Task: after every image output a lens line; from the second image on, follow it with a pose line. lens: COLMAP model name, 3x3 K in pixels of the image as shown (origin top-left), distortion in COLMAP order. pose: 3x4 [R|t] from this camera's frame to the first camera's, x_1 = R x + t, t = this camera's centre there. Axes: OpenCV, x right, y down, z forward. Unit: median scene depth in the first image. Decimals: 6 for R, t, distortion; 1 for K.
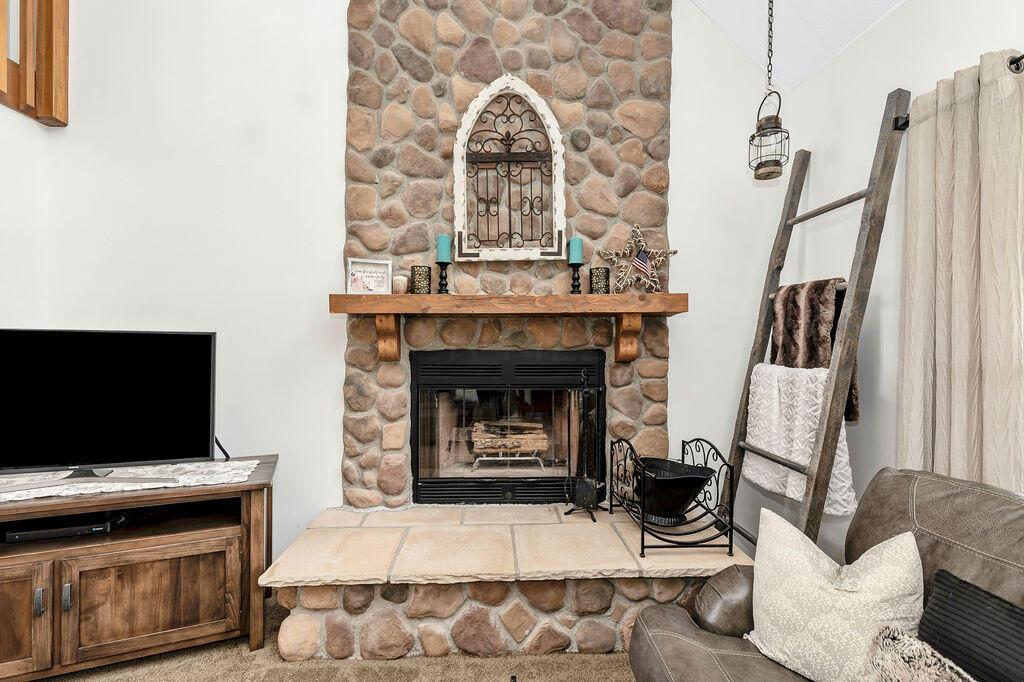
lens RADIAL K [[459.7, 0, 515.2], [0, 459.7, 341.8], [0, 0, 1]] dist [0.000738, -0.001248]
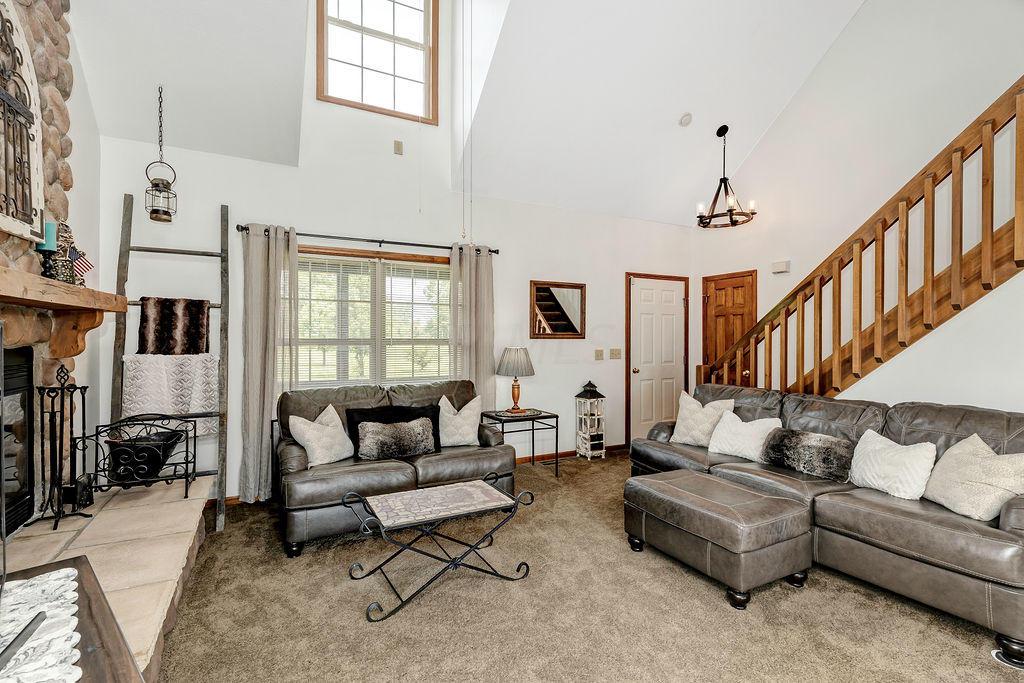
lens RADIAL K [[459.7, 0, 506.7], [0, 459.7, 346.6], [0, 0, 1]] dist [0.000738, -0.001248]
pose [[-0.433568, -0.011386, 0.901049, -1.079764], [-0.007329, 0.999932, 0.009108, 0.007558], [-0.901091, -0.002655, -0.433622, 0.597833]]
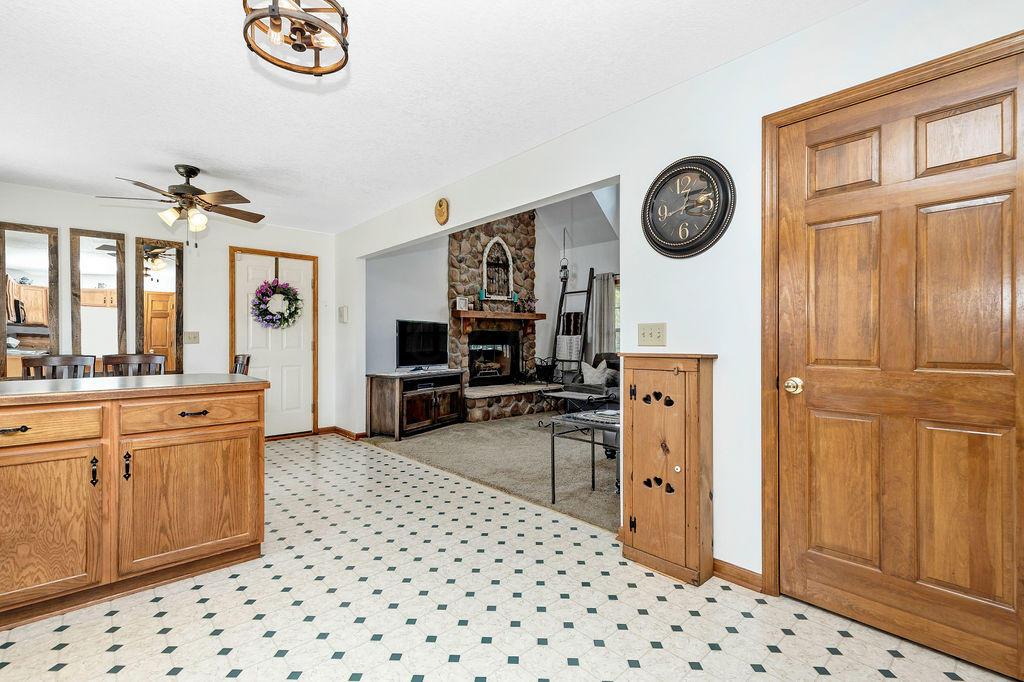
lens RADIAL K [[459.7, 0, 543.7], [0, 459.7, 342.8], [0, 0, 1]] dist [0.000738, -0.001248]
pose [[0.717358, -0.010721, 0.696622, -1.848571], [0.005107, 0.999936, 0.010129, 0.067119], [-0.696686, -0.003708, 0.717367, -1.300554]]
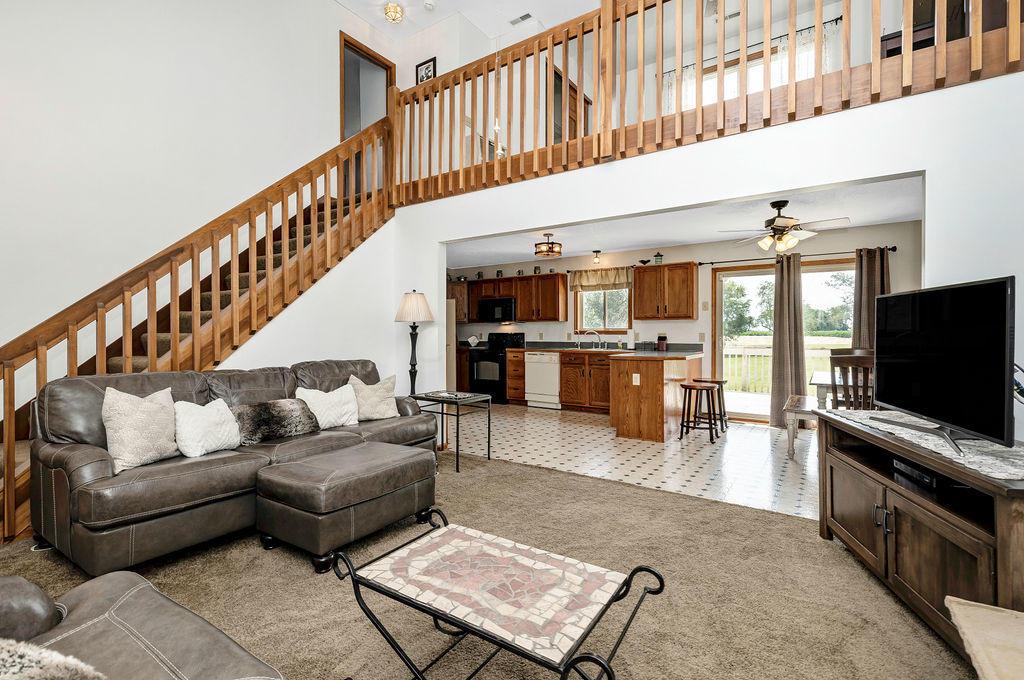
lens RADIAL K [[459.7, 0, 517.3], [0, 459.7, 334.7], [0, 0, 1]] dist [0.000738, -0.001248]
pose [[-0.573421, -0.002535, -0.819257, 0.377486], [-0.003205, 0.999995, -0.000850, 0.059021], [0.819255, 0.002138, -0.573426, 0.646328]]
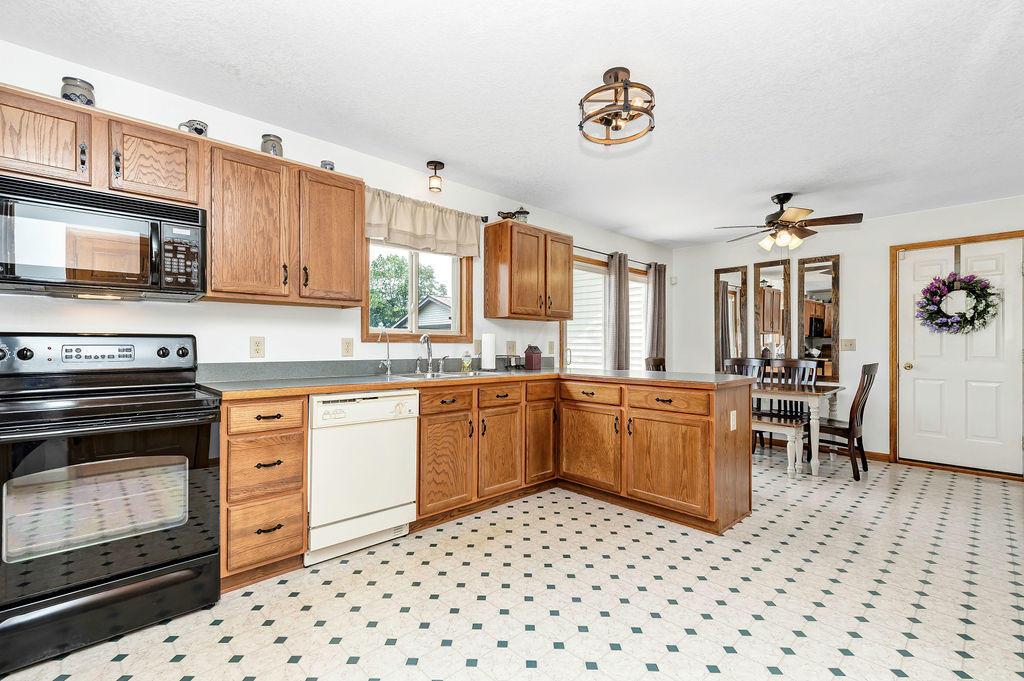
lens RADIAL K [[459.7, 0, 494.0], [0, 459.7, 347.9], [0, 0, 1]] dist [0.000738, -0.001248]
pose [[0.672060, -0.002248, -0.740494, -1.141869], [0.001359, 0.999997, -0.001803, 0.071493], [0.740496, 0.000206, 0.672061, -1.346290]]
